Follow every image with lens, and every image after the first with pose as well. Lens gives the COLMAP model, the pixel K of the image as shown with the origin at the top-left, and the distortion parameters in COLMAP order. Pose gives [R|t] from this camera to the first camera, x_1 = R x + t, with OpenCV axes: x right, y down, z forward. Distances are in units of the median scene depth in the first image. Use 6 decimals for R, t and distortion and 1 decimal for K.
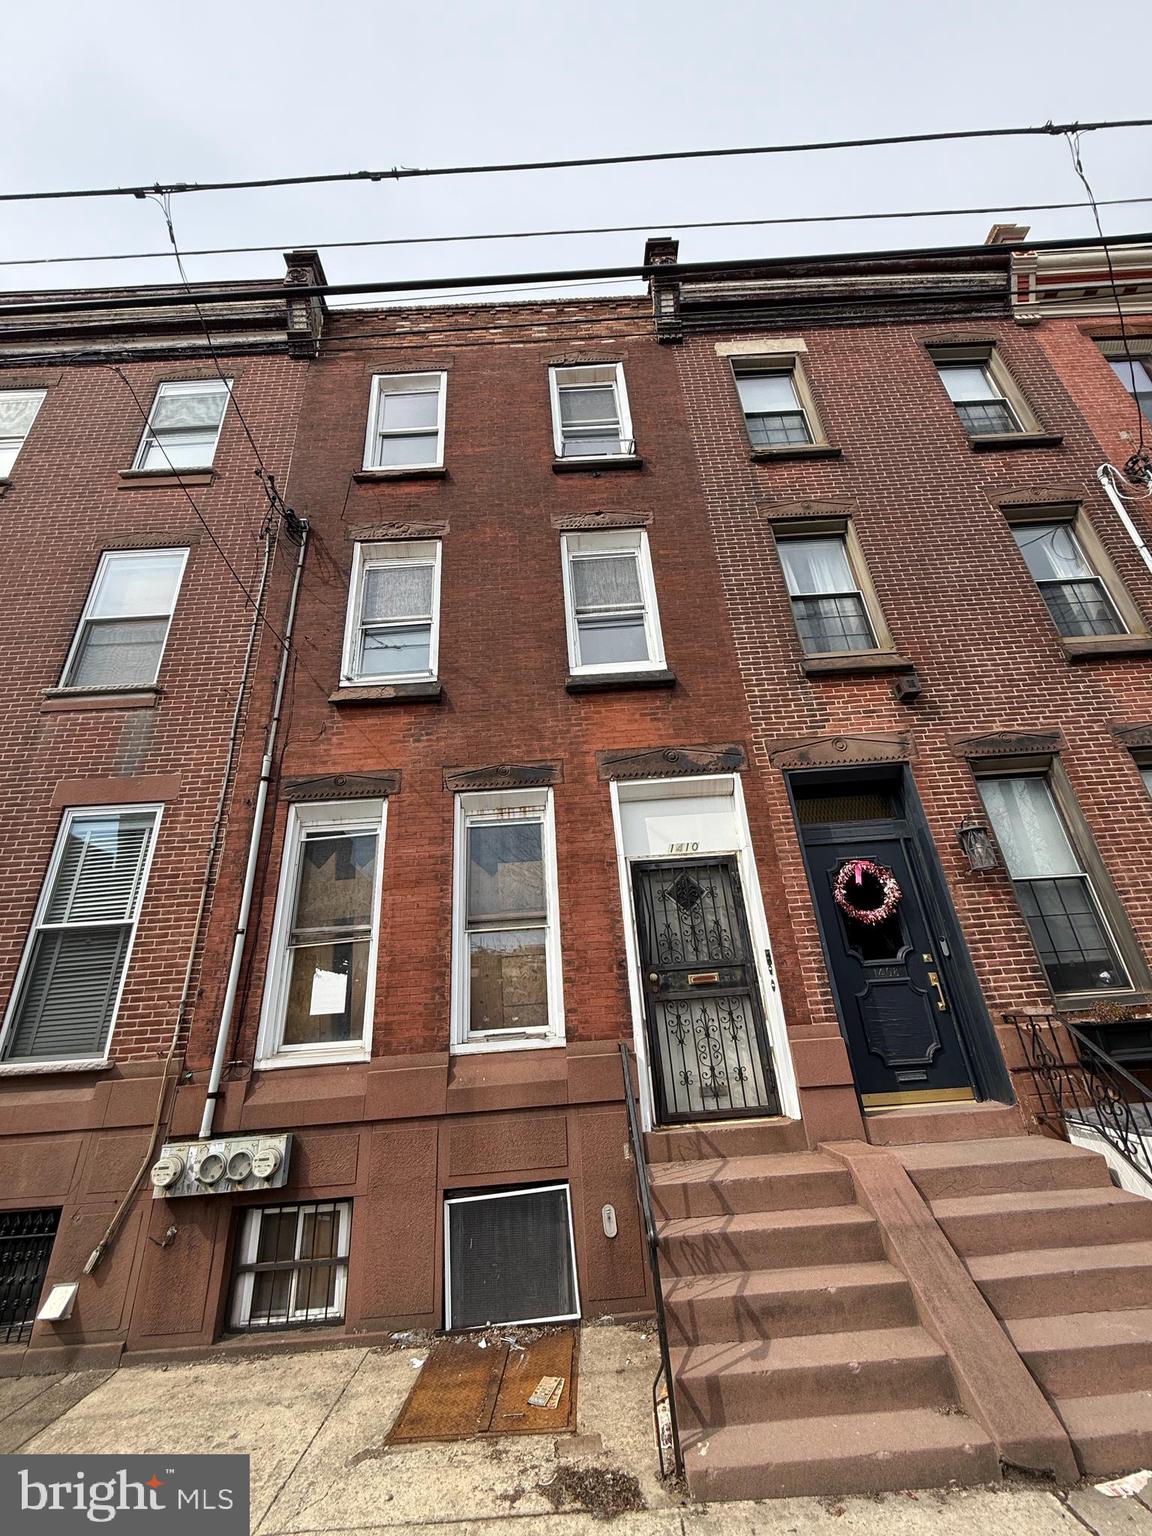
lens RADIAL K [[607.3, 0, 580.0], [0, 607.3, 767.4], [0, 0, 1]] dist [0.001363, -0.000517]
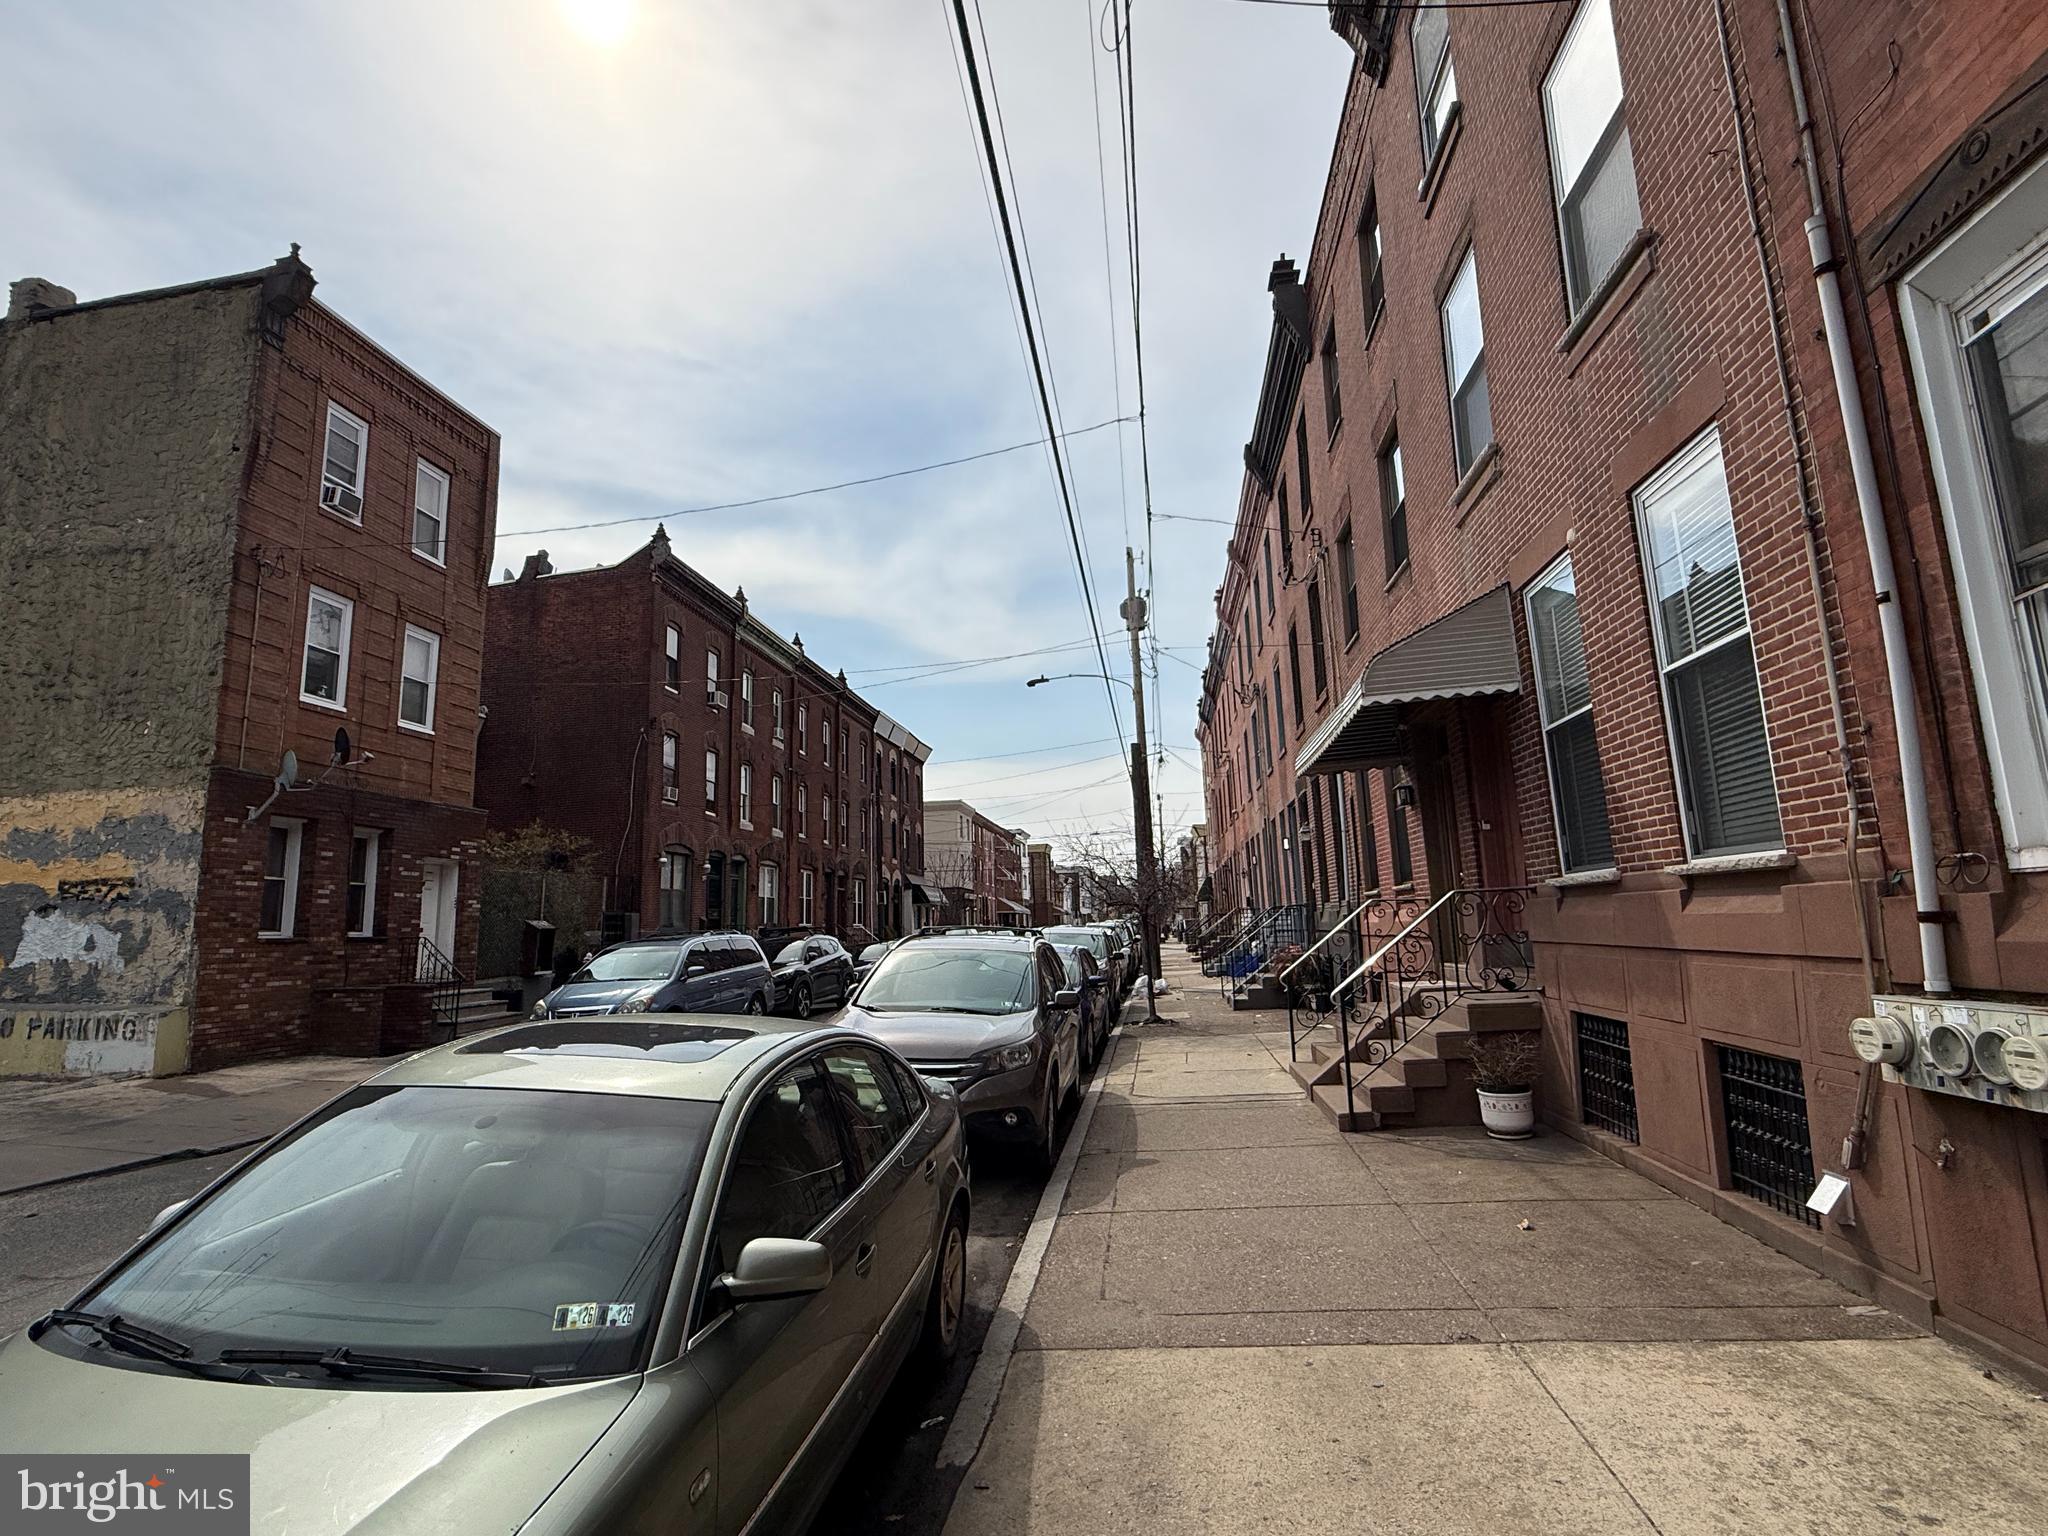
lens RADIAL K [[990.1, 0, 1025.3], [0, 990.1, 770.1], [0, 0, 1]] dist [0.001909, -0.001236]
pose [[-0.127488, -0.087637, -0.987961, 0.248969], [0.439046, 0.888197, -0.135443, 0.201148], [0.889373, -0.451028, -0.074758, 0.418435]]
